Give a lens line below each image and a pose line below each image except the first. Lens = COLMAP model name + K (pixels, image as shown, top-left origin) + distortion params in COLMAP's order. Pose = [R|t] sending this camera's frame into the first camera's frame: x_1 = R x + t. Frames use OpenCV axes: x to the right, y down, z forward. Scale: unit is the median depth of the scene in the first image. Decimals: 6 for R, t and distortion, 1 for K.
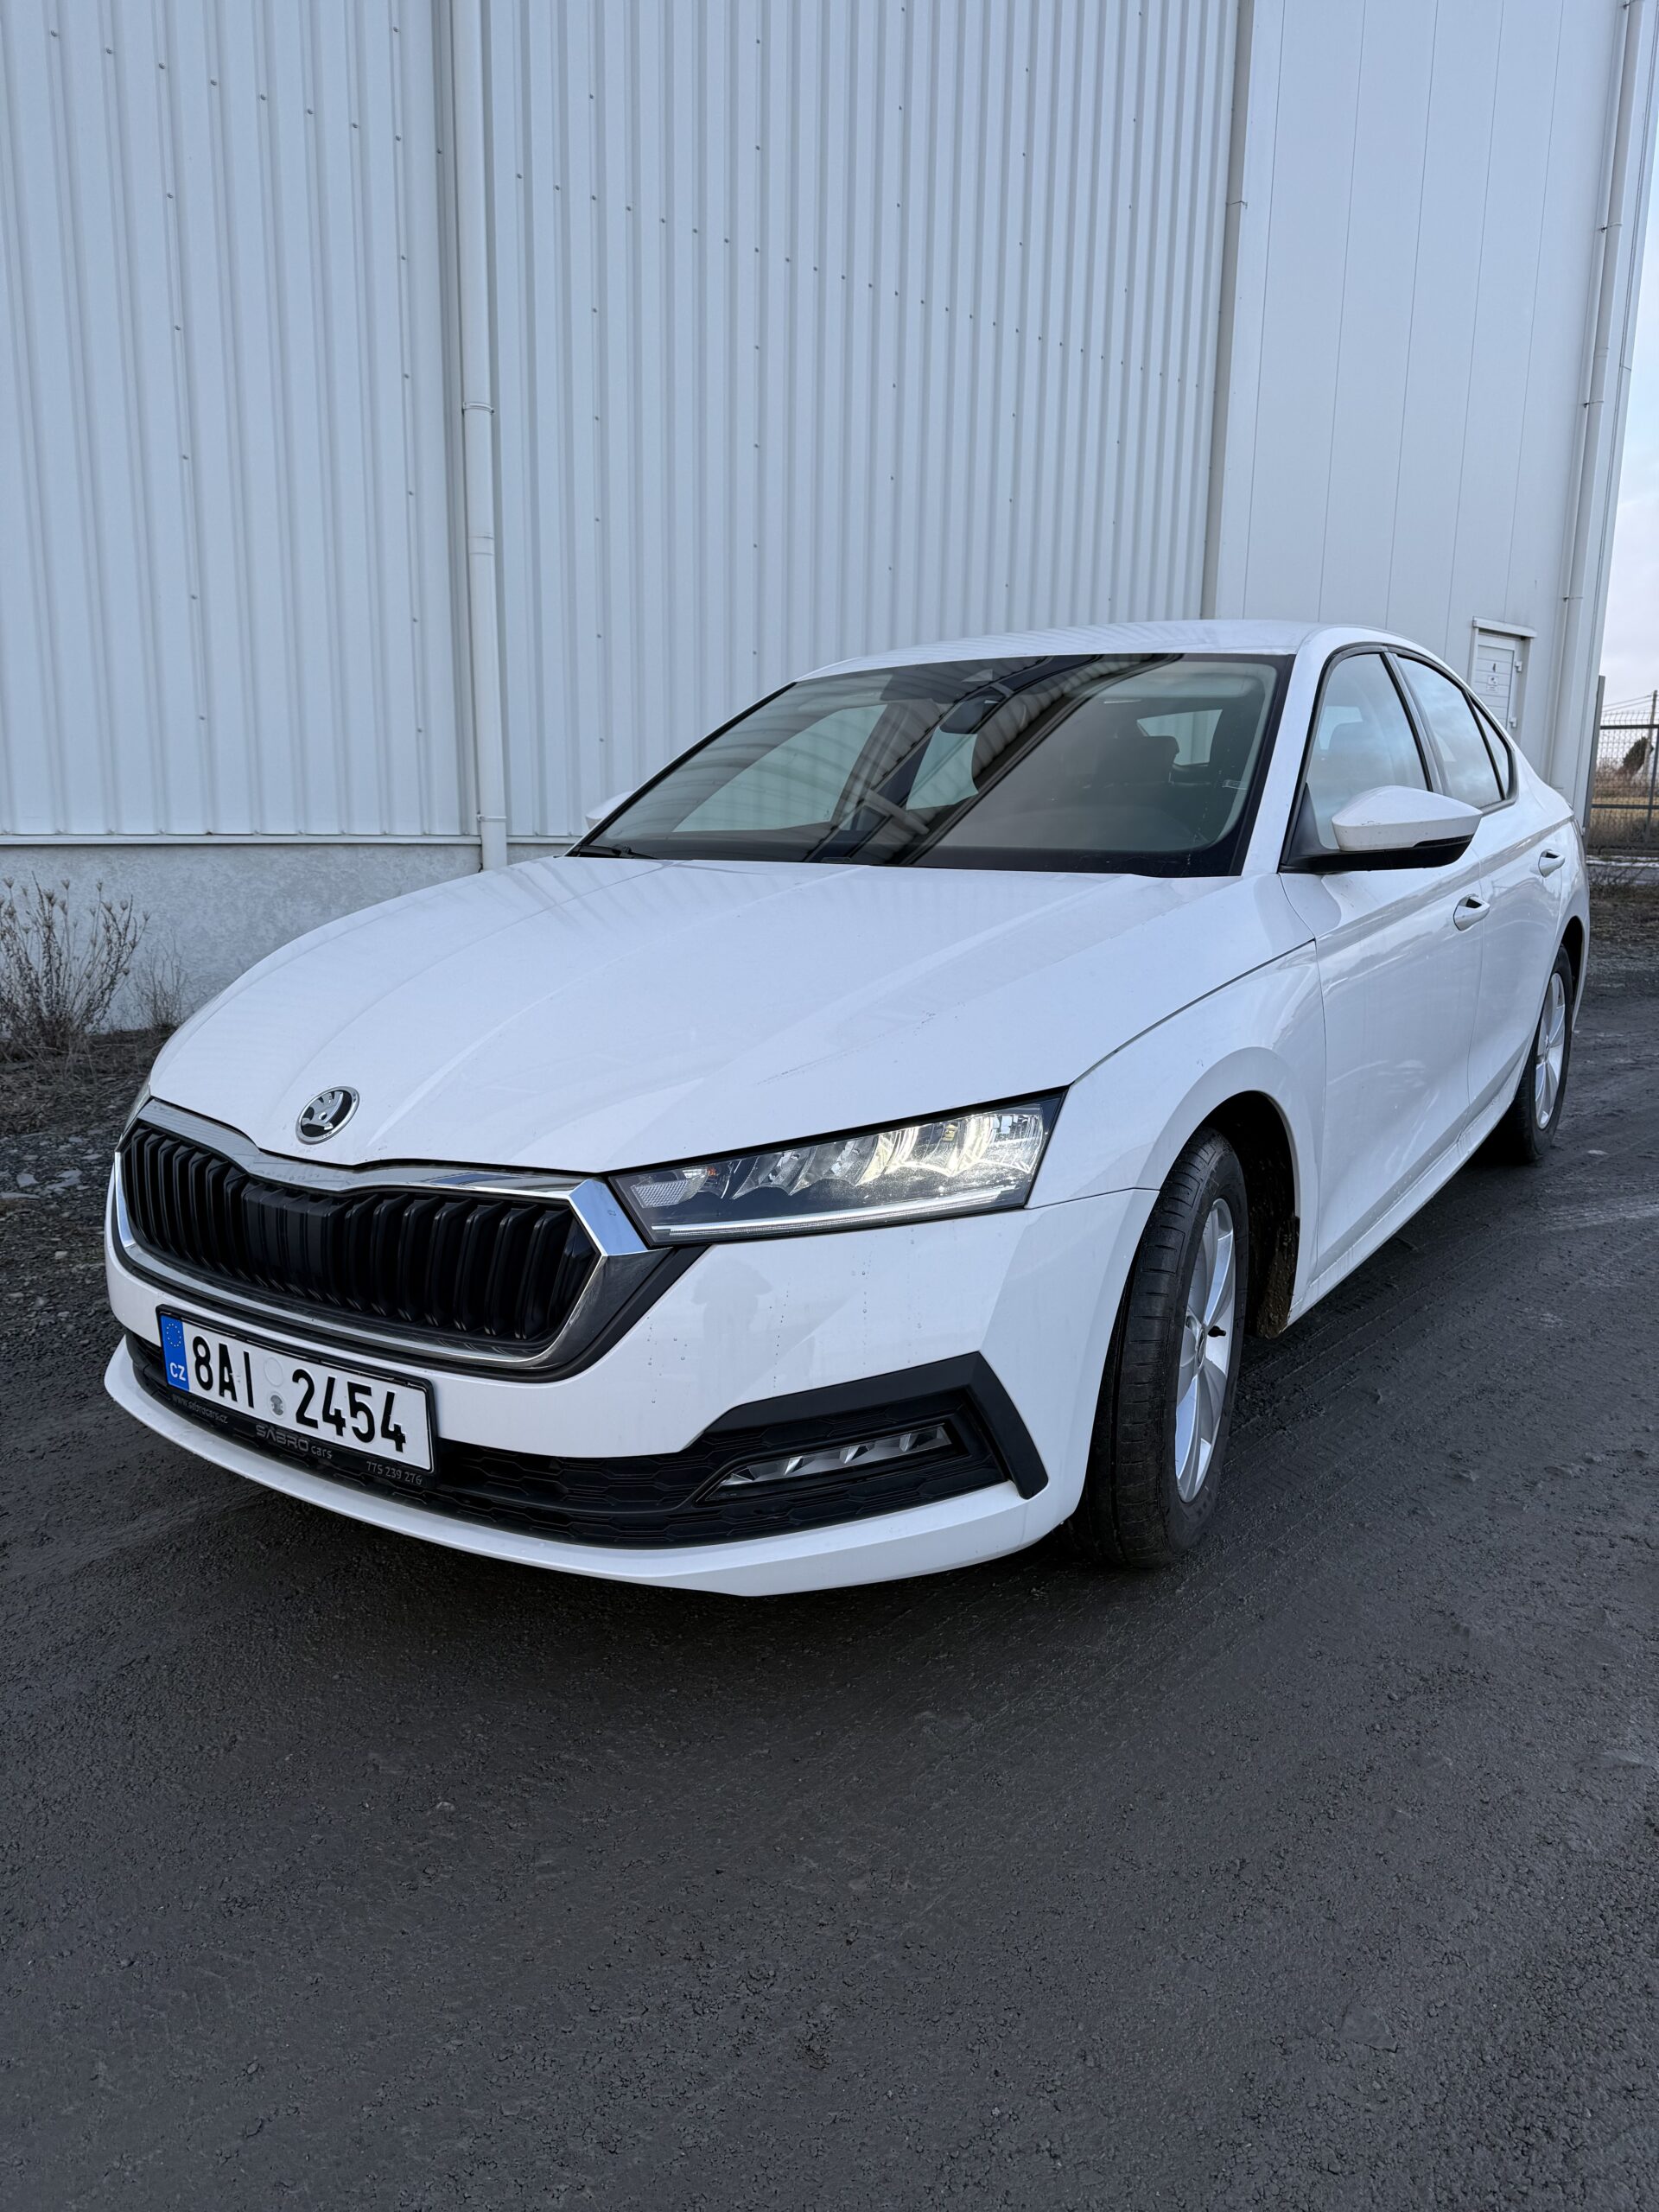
lens RADIAL K [[1569.4, 0, 832.3], [0, 1569.4, 1090.9], [0, 0, 1]] dist [0.039161, -0.039419]
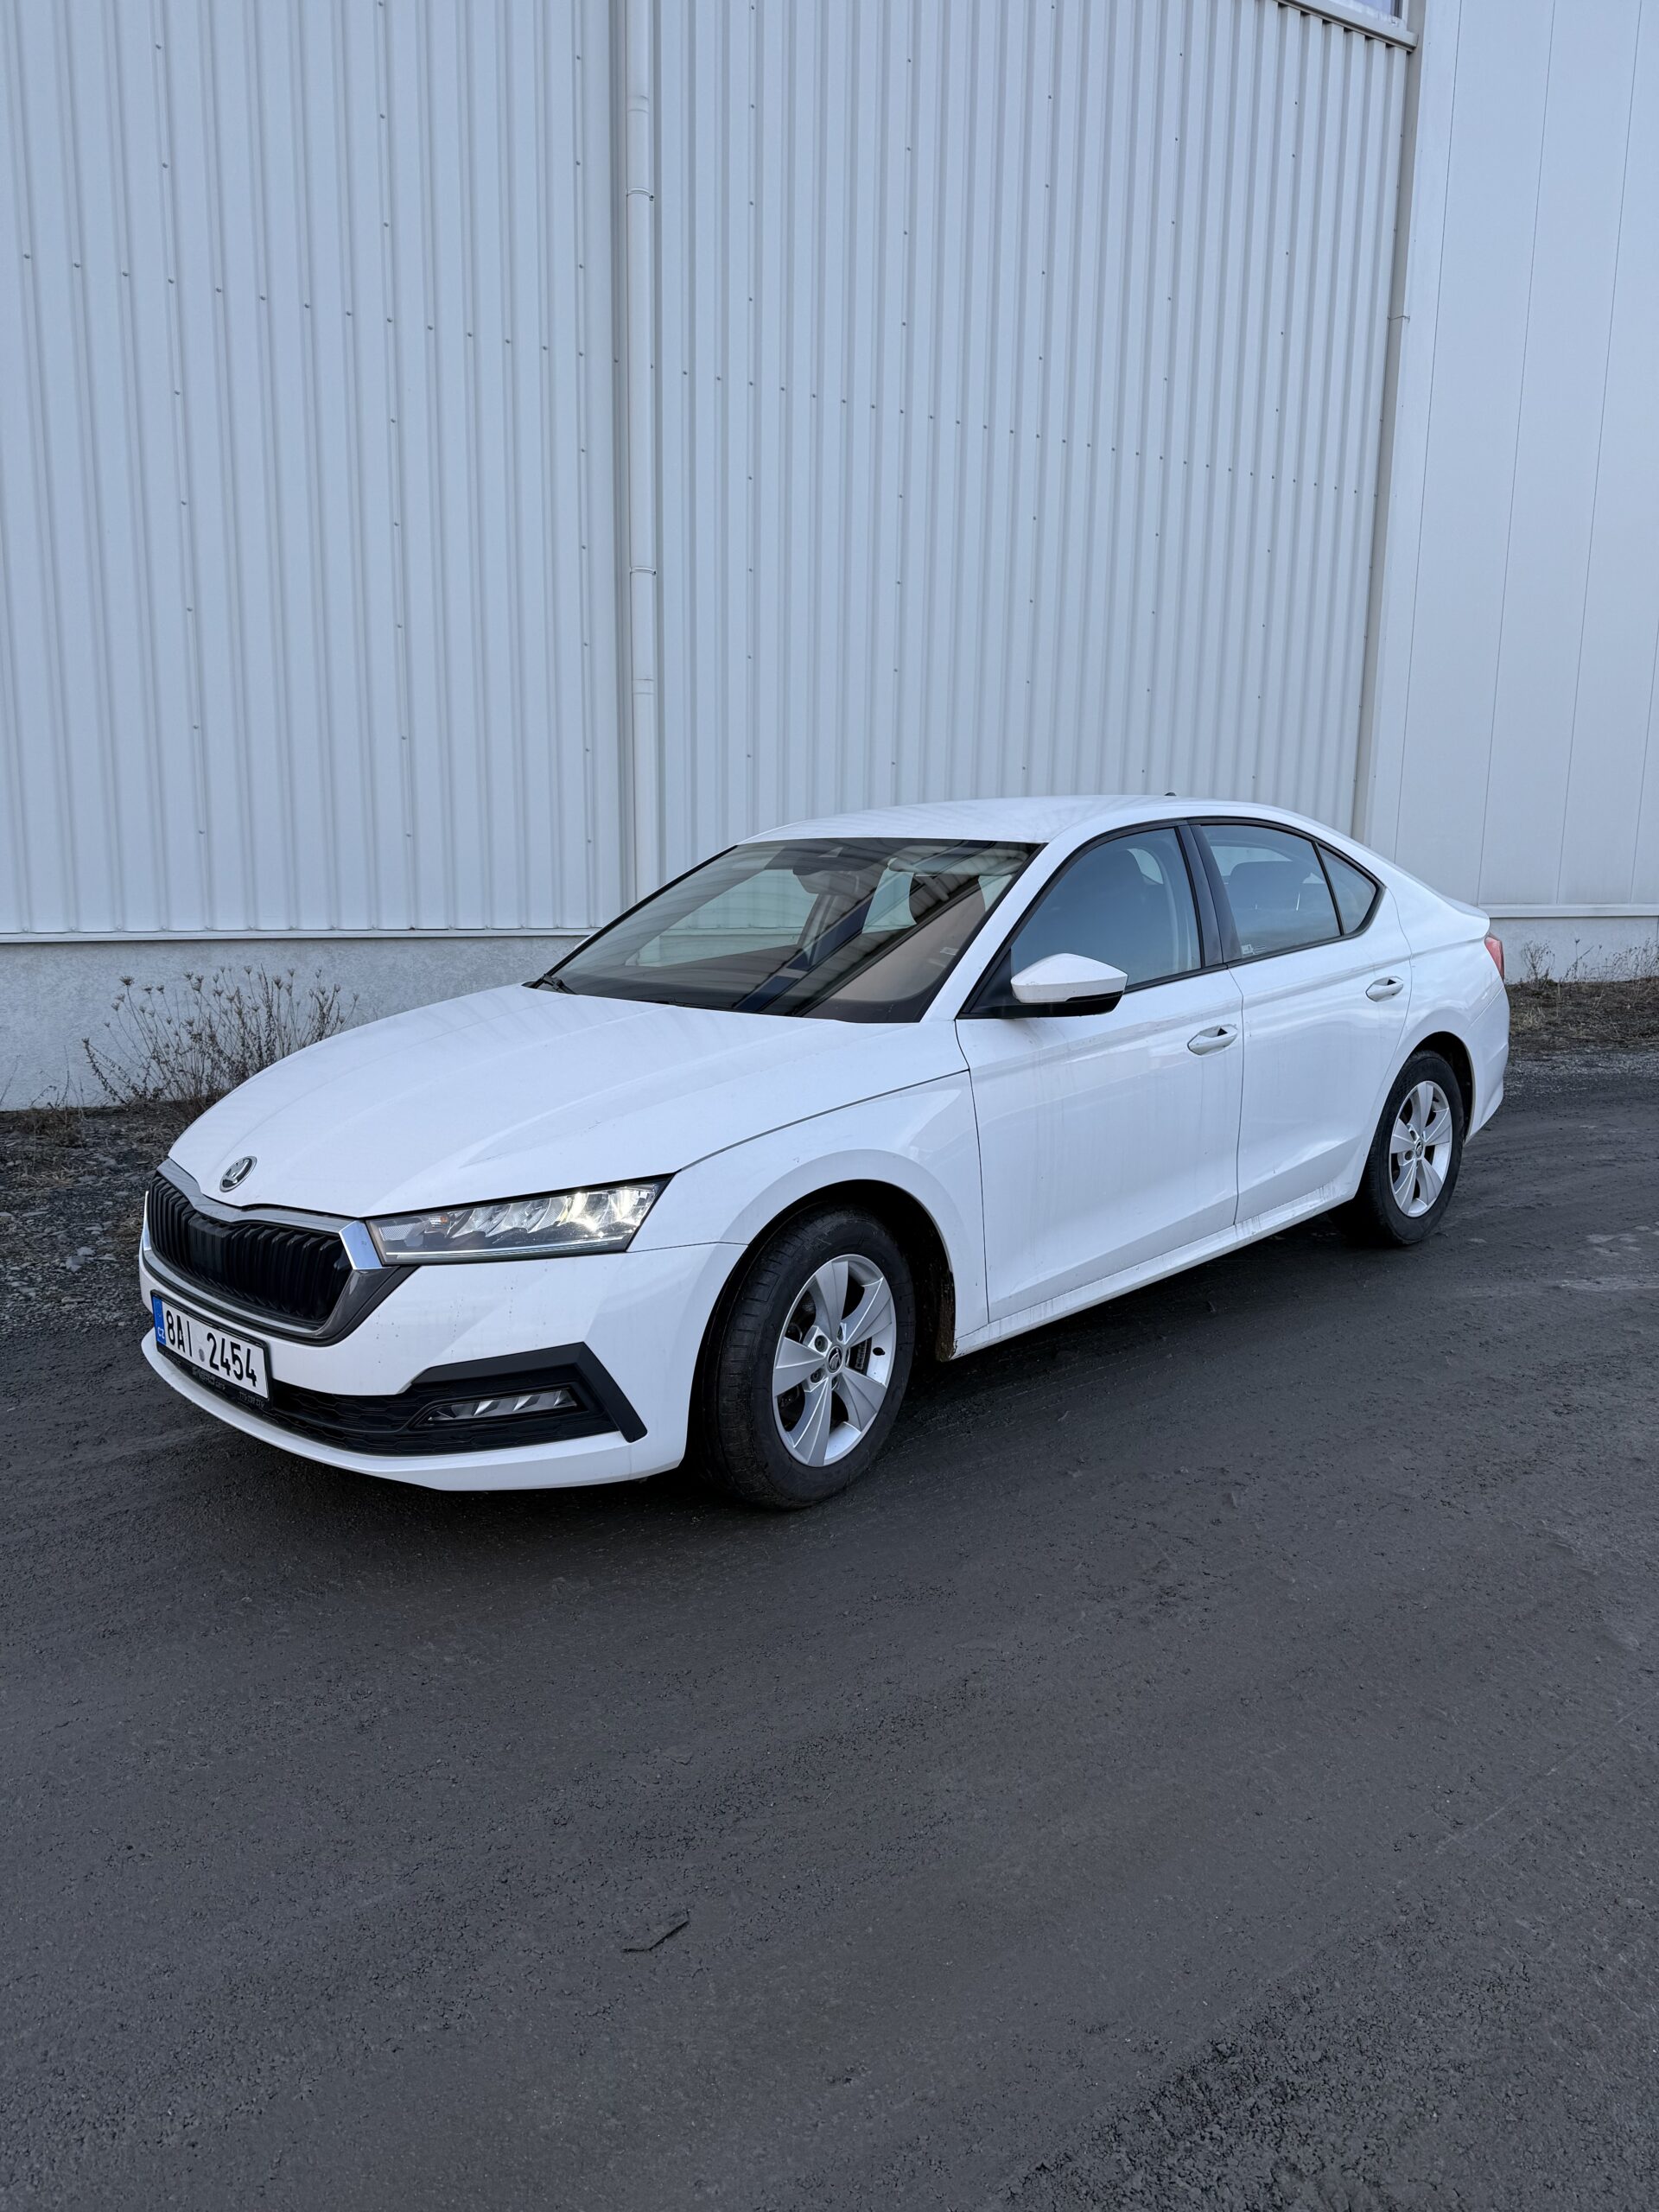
lens RADIAL K [[1550.6, 0, 829.5], [0, 1550.6, 1106.0], [0, 0, 1]] dist [0.120752, -0.210049]
pose [[0.980284, 0.030309, -0.195254, 0.571320], [-0.034759, 0.999207, -0.019402, -0.043255], [0.194511, 0.025806, 0.980561, -0.439194]]
